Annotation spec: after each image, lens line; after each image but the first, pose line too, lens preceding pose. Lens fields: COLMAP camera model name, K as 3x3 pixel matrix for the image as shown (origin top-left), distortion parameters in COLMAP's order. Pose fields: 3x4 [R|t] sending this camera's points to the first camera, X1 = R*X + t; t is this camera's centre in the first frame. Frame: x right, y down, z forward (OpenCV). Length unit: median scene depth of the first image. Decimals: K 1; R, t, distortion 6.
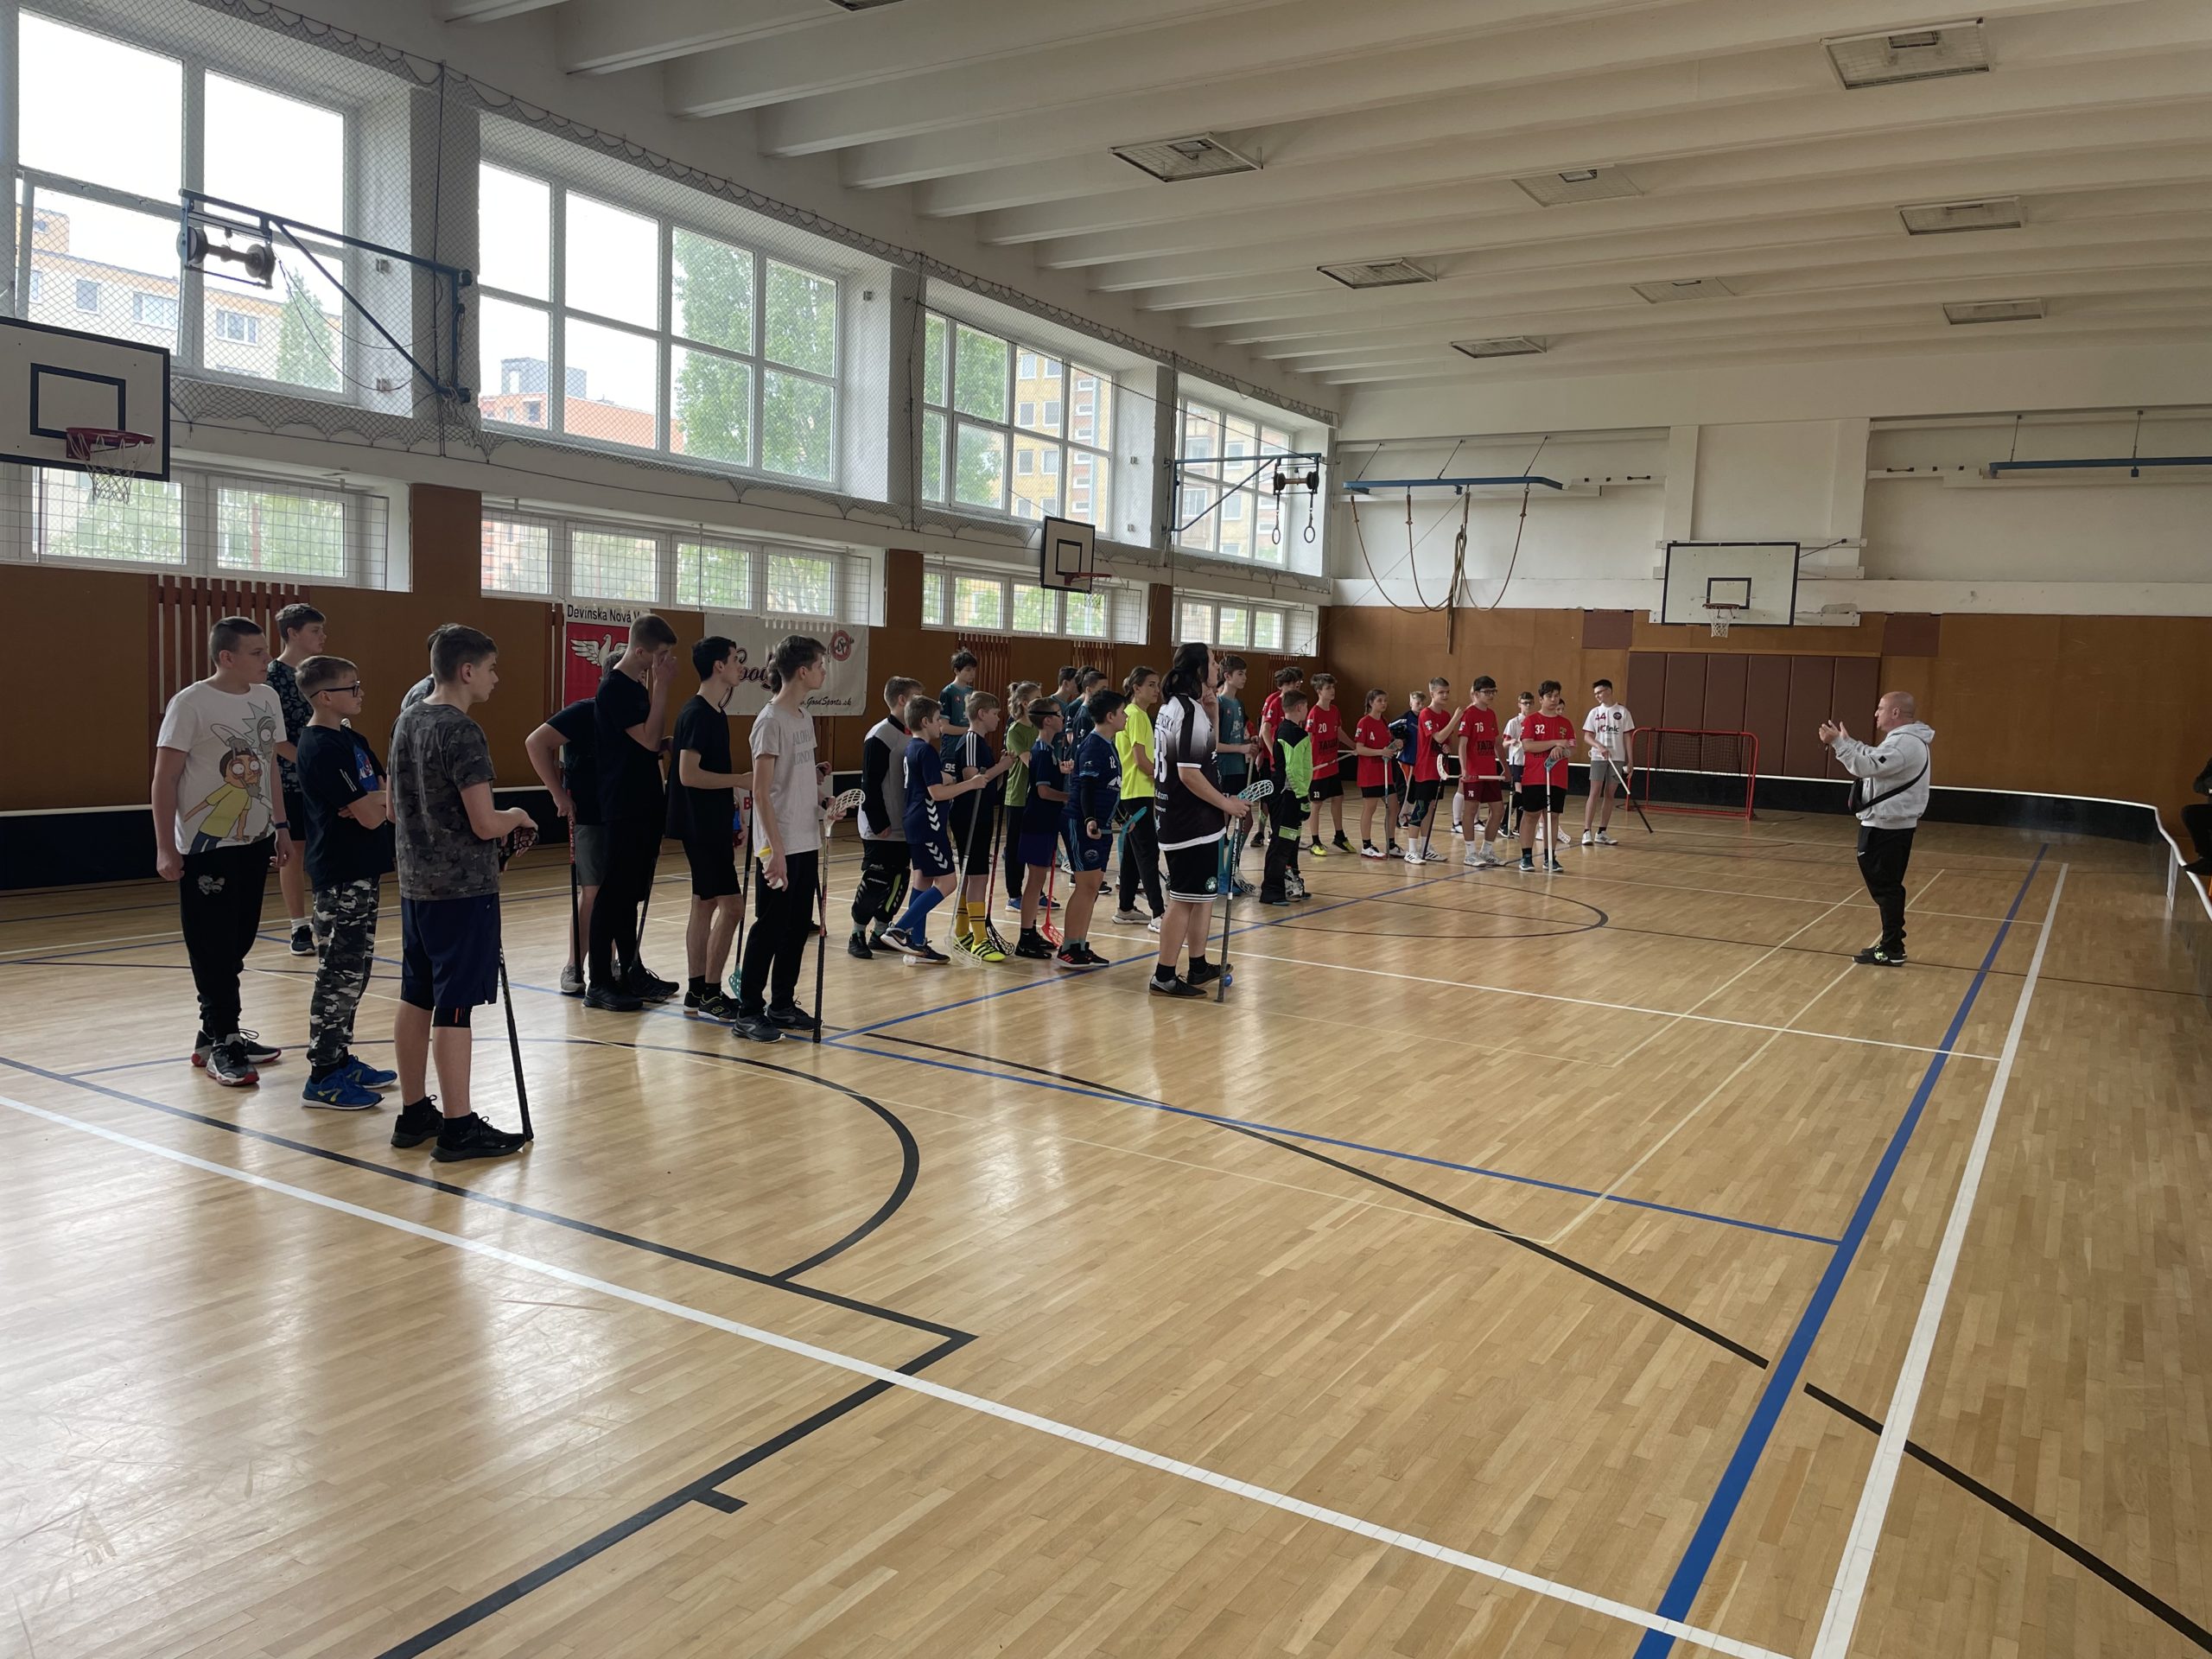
lens RADIAL K [[1653.5, 0, 1112.4], [0, 1653.5, 803.1], [0, 0, 1]] dist [0.094373, -0.120039]
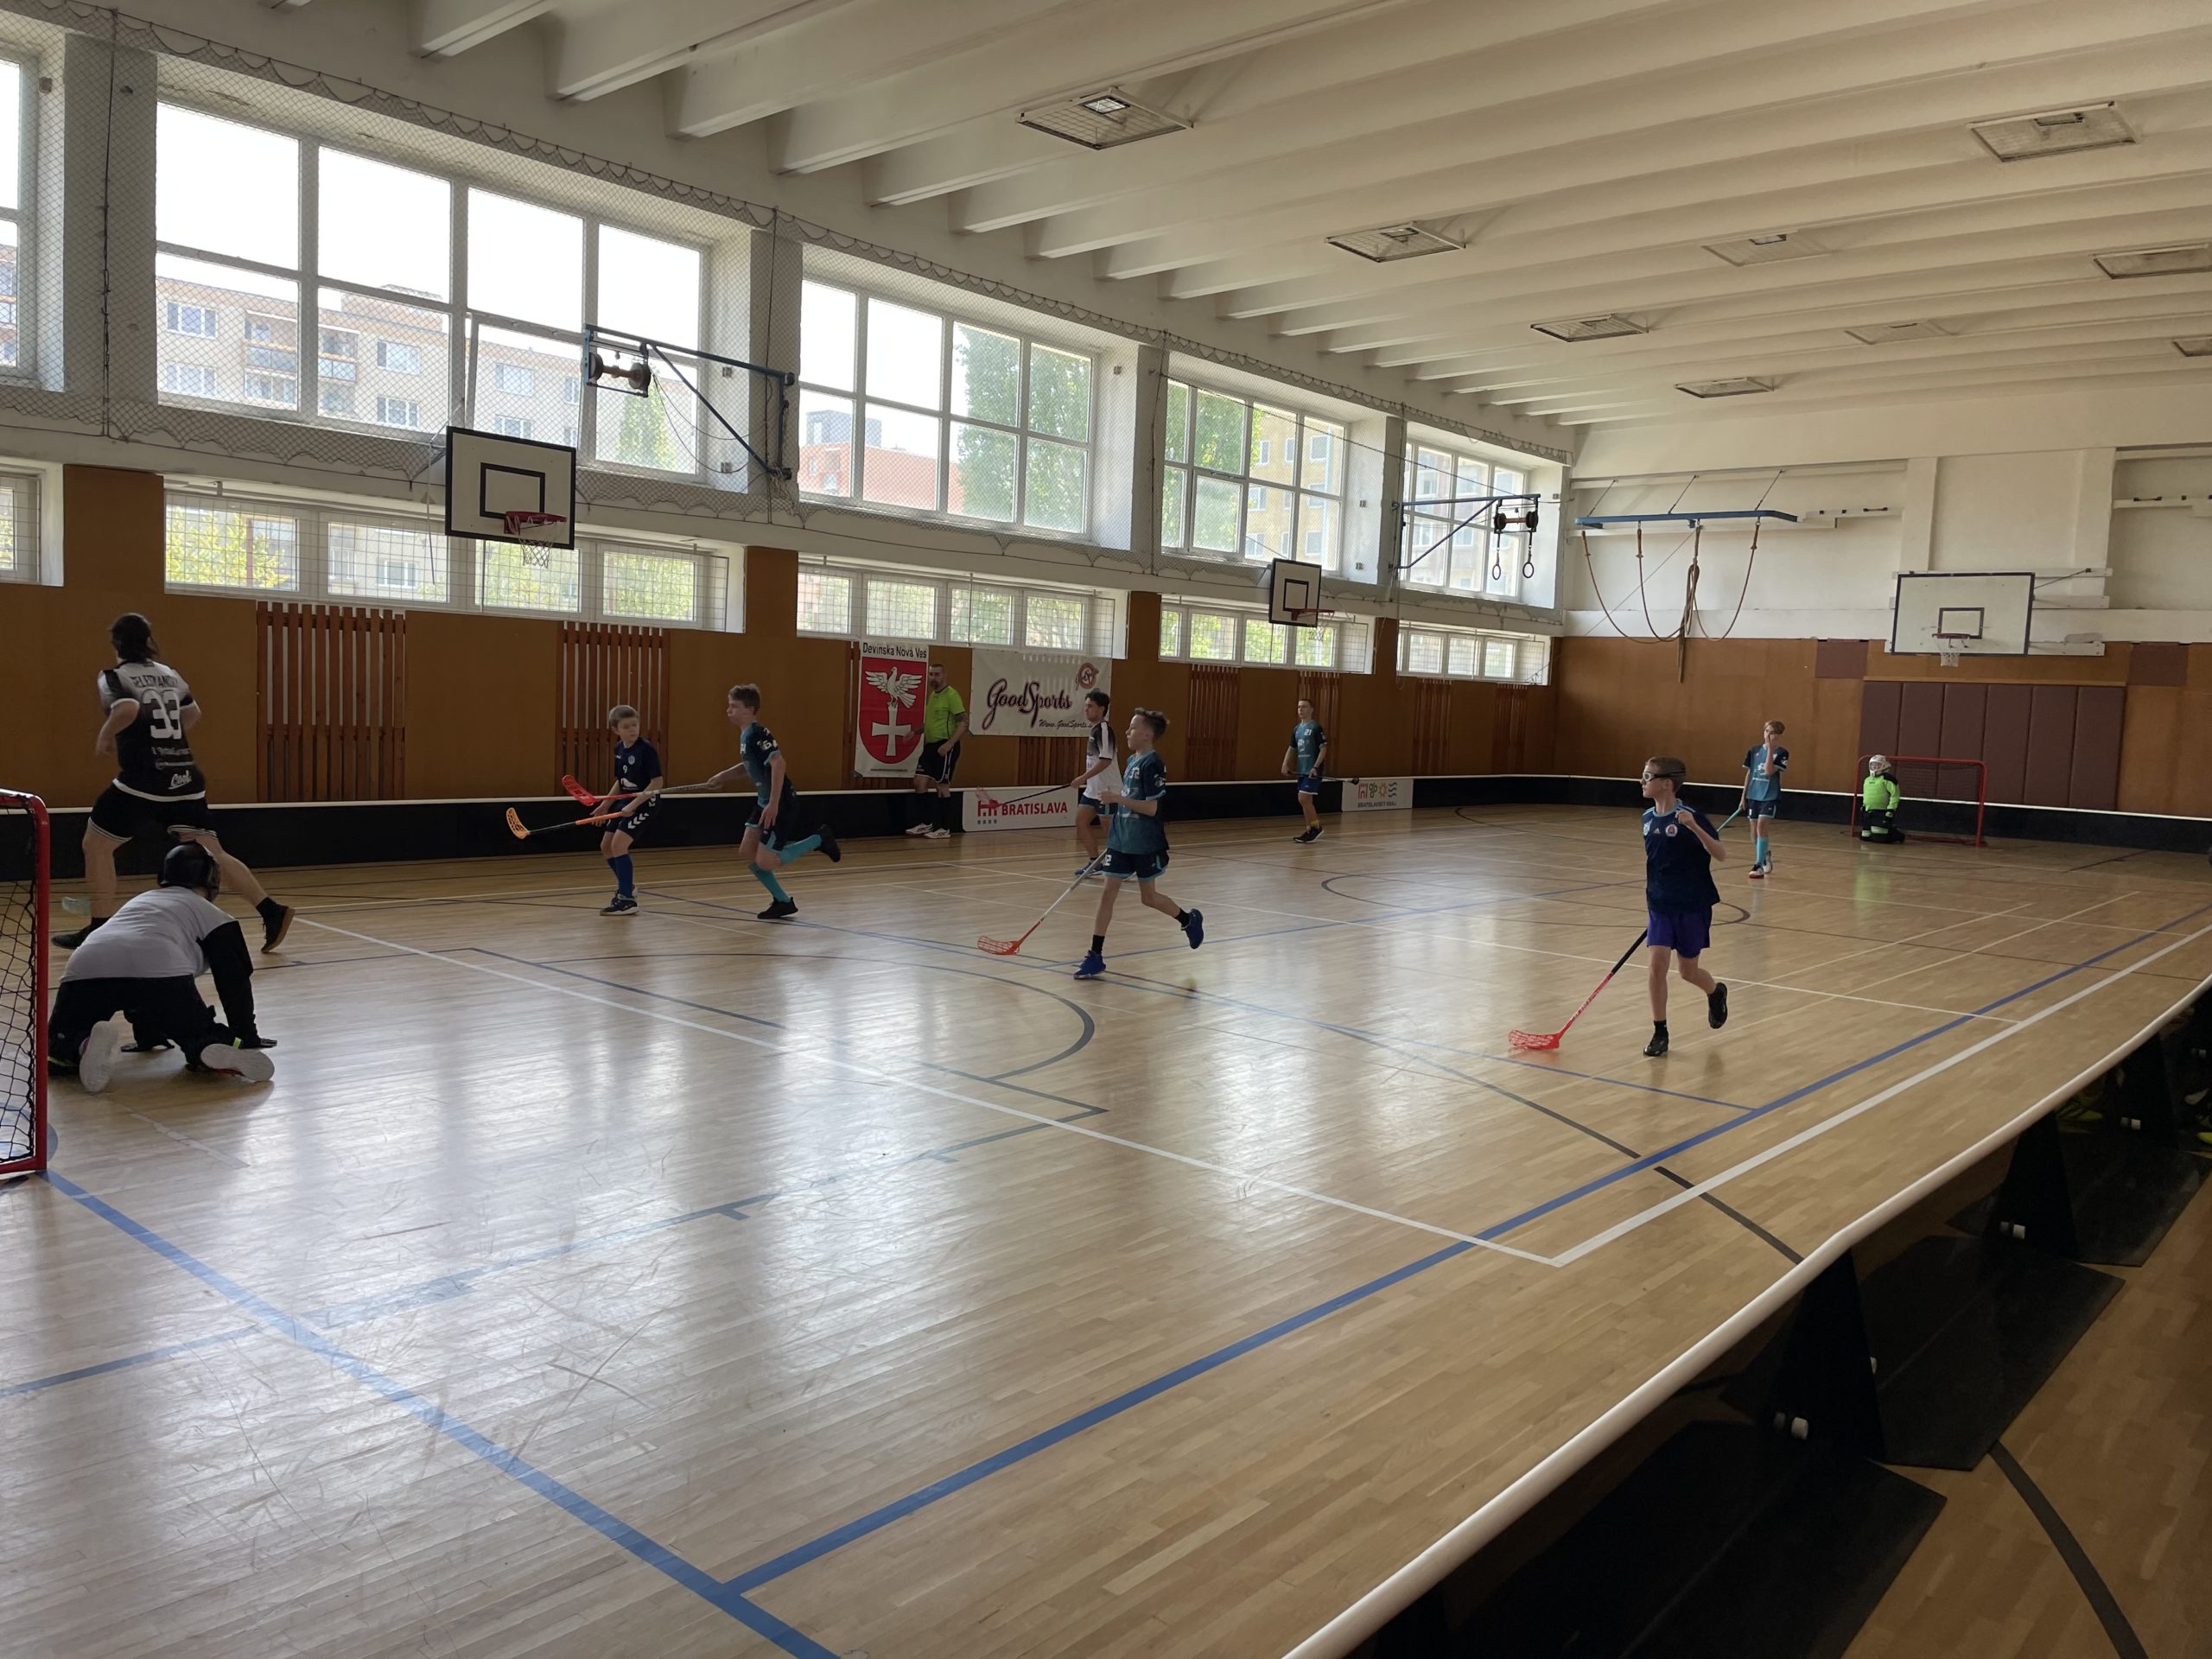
lens RADIAL K [[1653.5, 0, 1083.8], [0, 1653.5, 821.5], [0, 0, 1]] dist [0.094373, -0.120039]
pose [[0.983888, 0.015474, -0.178117, 0.047601], [-0.016860, 0.999838, -0.006268, 0.016149], [0.177991, 0.009170, 0.983989, -0.153201]]
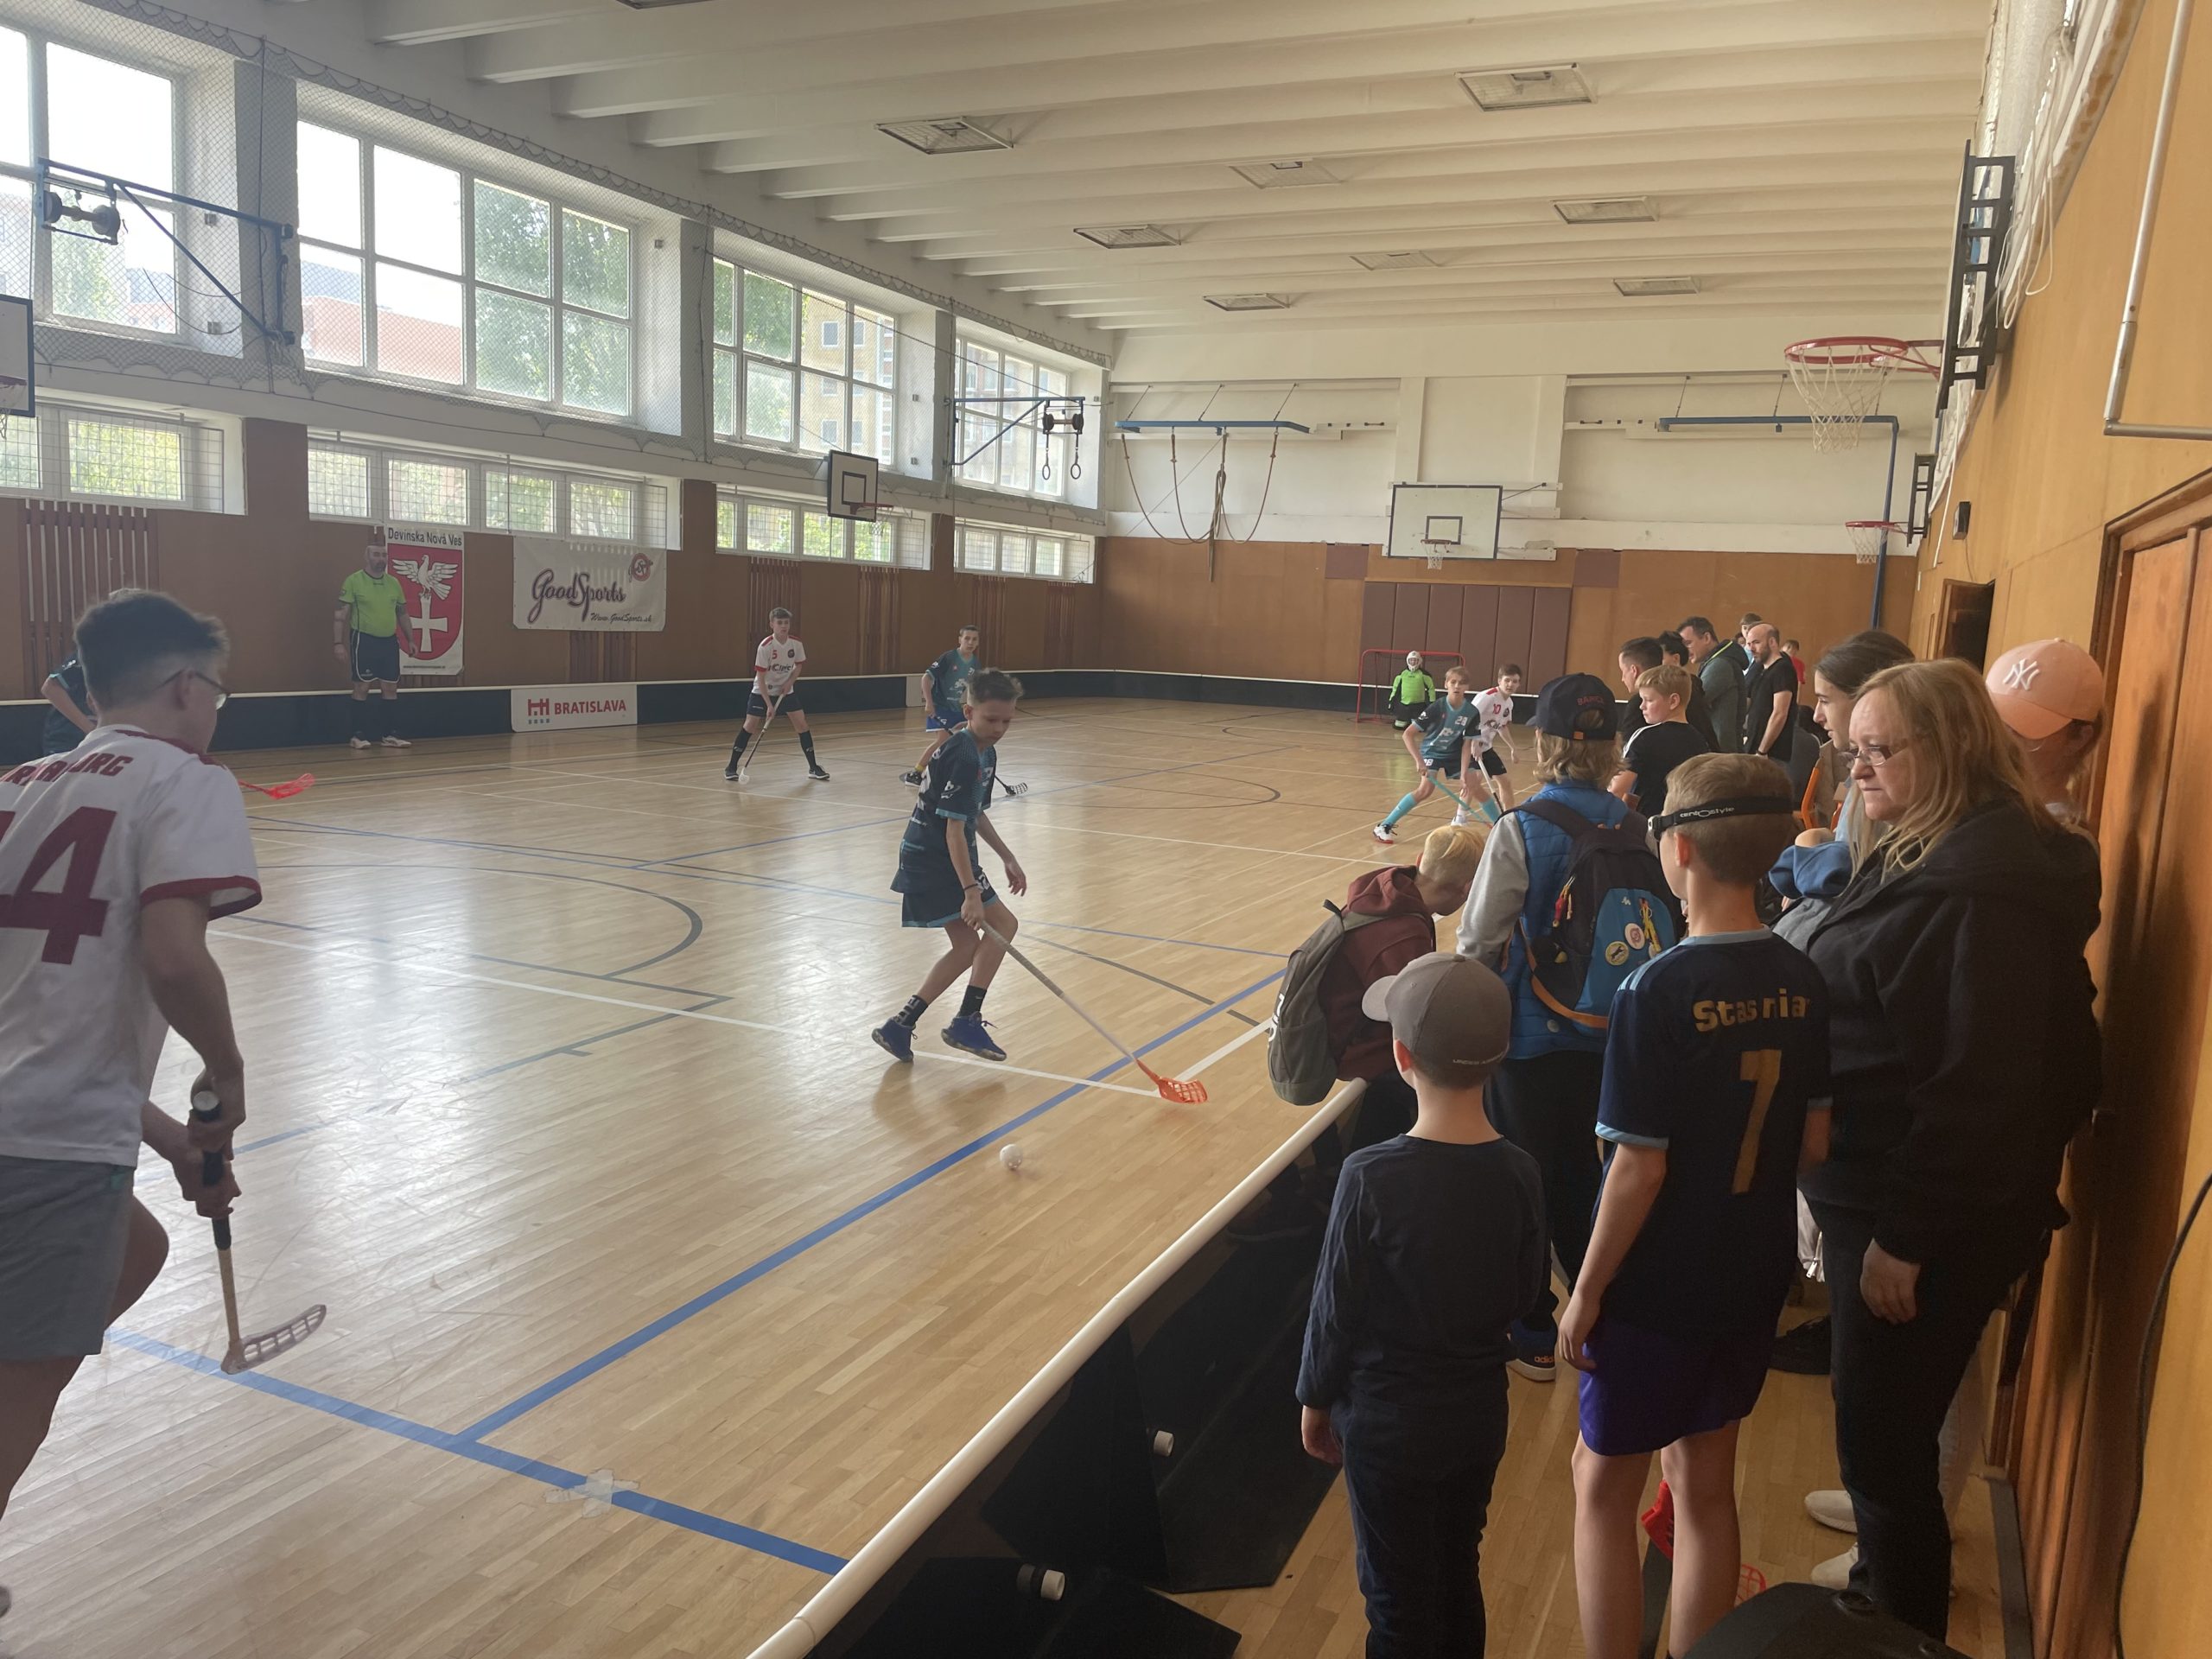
lens RADIAL K [[1653.5, 0, 1120.0], [0, 1653.5, 839.2], [0, 0, 1]] dist [0.094373, -0.120039]
pose [[0.993515, -0.009140, 0.113334, 0.031033], [0.001775, 0.997889, 0.064911, 0.017182], [-0.113688, -0.064289, 0.991434, -0.180242]]
